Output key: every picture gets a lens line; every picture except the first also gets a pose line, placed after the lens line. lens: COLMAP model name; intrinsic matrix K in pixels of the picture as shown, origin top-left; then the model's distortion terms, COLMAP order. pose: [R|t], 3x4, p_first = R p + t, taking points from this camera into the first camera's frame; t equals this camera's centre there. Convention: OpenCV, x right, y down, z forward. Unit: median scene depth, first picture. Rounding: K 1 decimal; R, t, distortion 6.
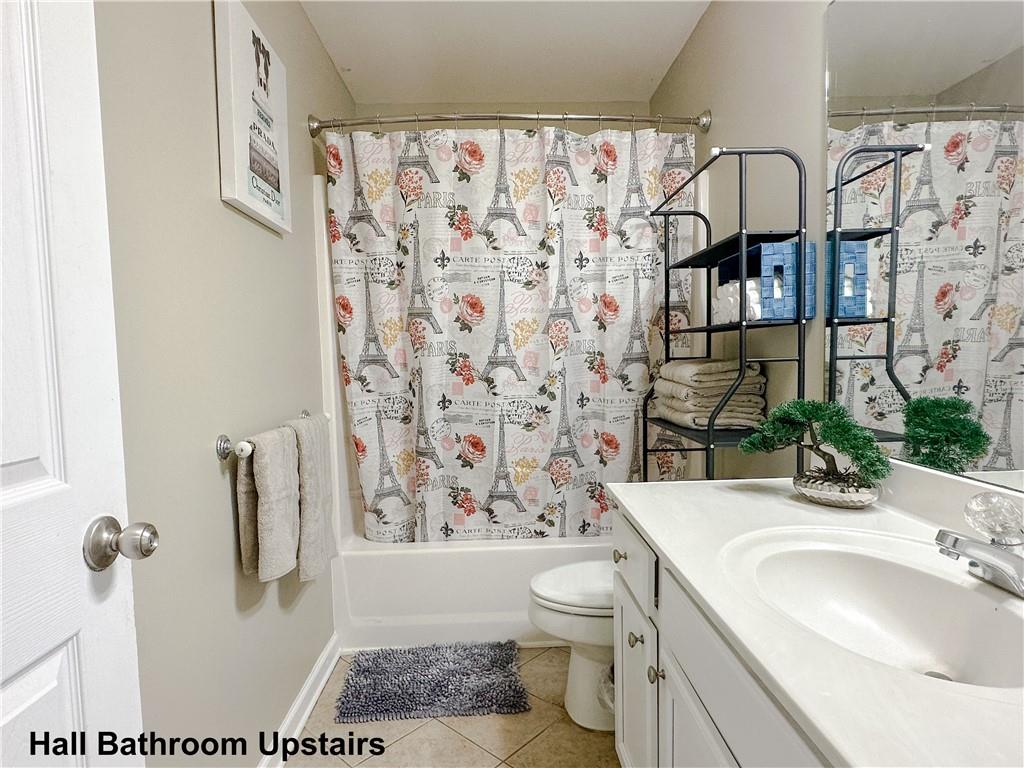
lens RADIAL K [[588.9, 0, 513.6], [0, 588.9, 389.3], [0, 0, 1]] dist [0.001726, 0.001051]
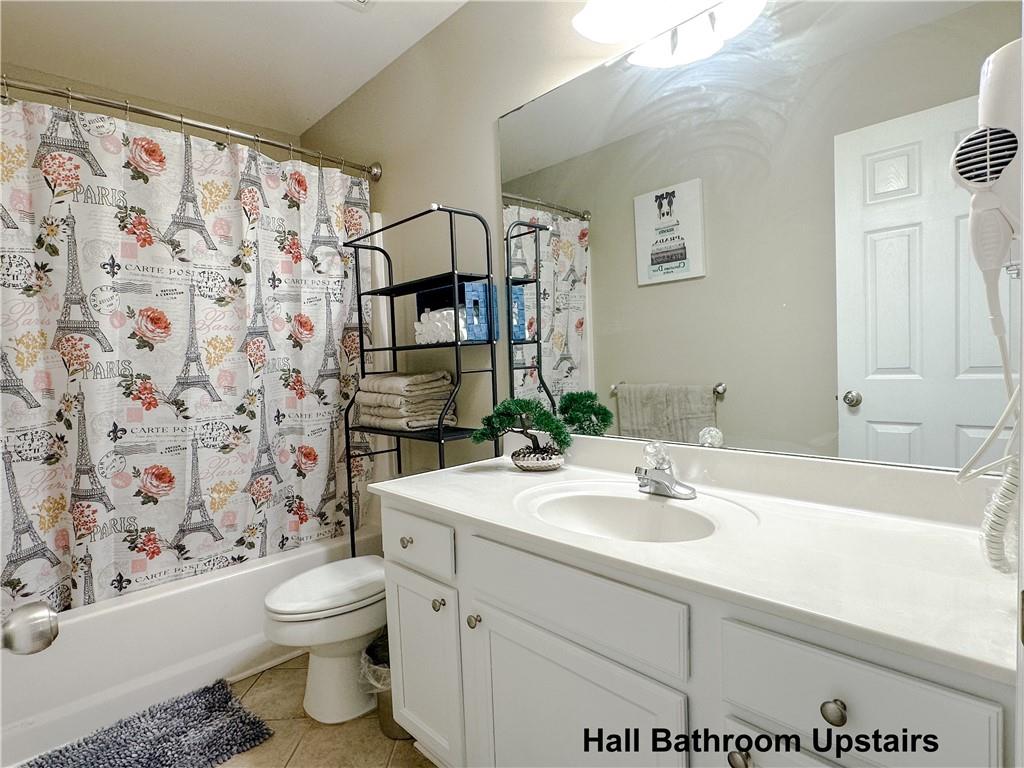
lens RADIAL K [[546.1, 0, 512.1], [0, 546.1, 386.9], [0, 0, 1]] dist [0.002258, 0.000356]
pose [[0.748867, -0.043987, 0.661259, -0.215081], [0.065172, 0.997846, -0.007430, 0.000107], [-0.659509, 0.048660, 0.750120, 0.023134]]
